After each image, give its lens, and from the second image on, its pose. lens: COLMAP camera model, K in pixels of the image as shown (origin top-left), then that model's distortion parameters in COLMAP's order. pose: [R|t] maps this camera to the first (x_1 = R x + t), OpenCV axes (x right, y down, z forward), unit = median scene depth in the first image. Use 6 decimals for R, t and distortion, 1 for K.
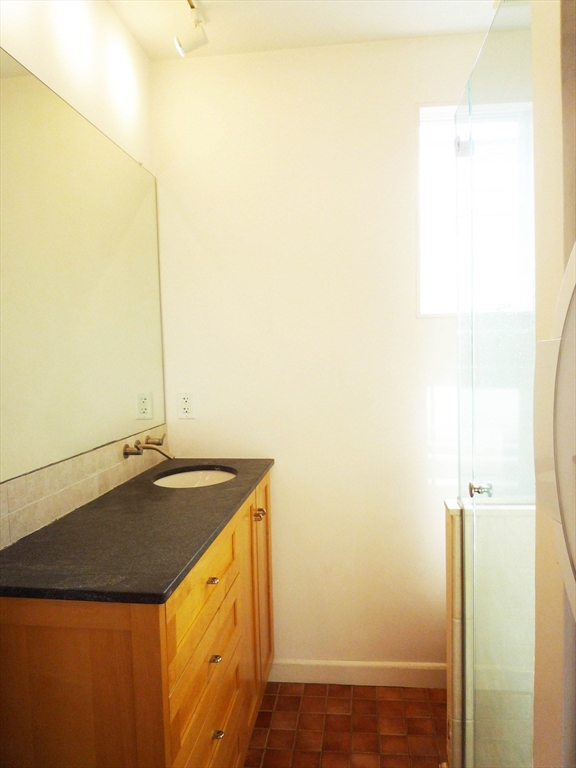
lens RADIAL K [[566.7, 0, 289.1], [0, 566.7, 382.7], [0, 0, 1]] dist [-0.008683, -0.034193]
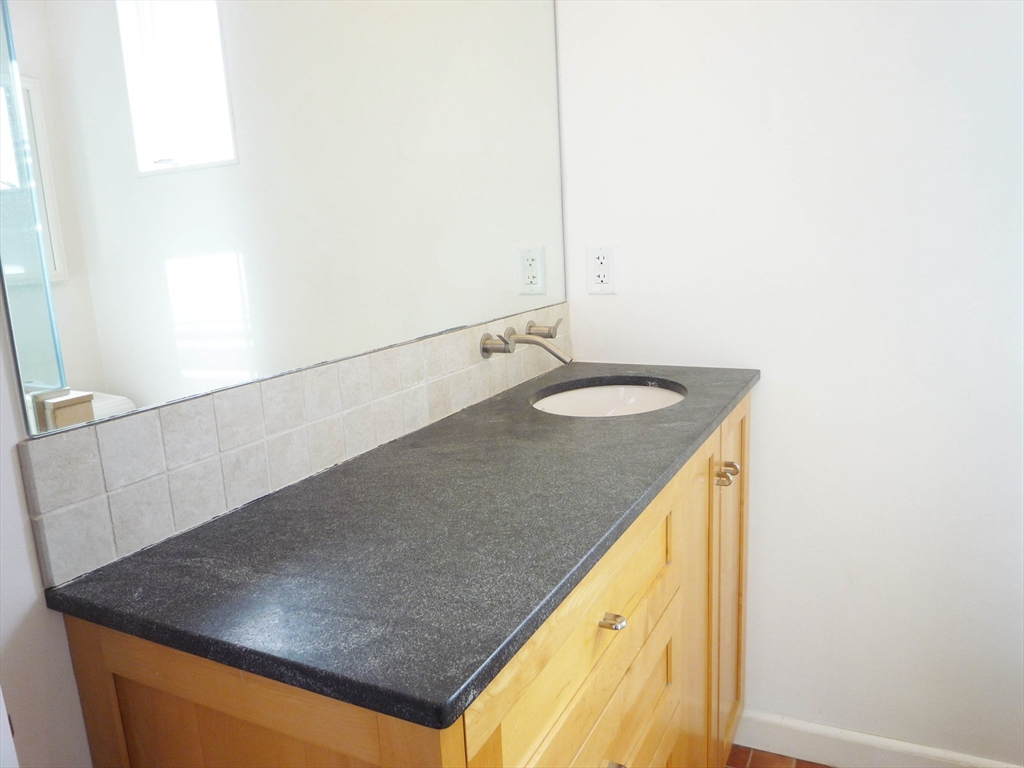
lens RADIAL K [[755.6, 0, 516.7], [0, 755.6, 387.0], [0, 0, 1]] dist [-0.008683, -0.034193]
pose [[0.943332, 0.046527, -0.328574, -0.010089], [0.006798, 0.987205, 0.159308, 0.042307], [0.331782, -0.152514, 0.930946, 0.306410]]
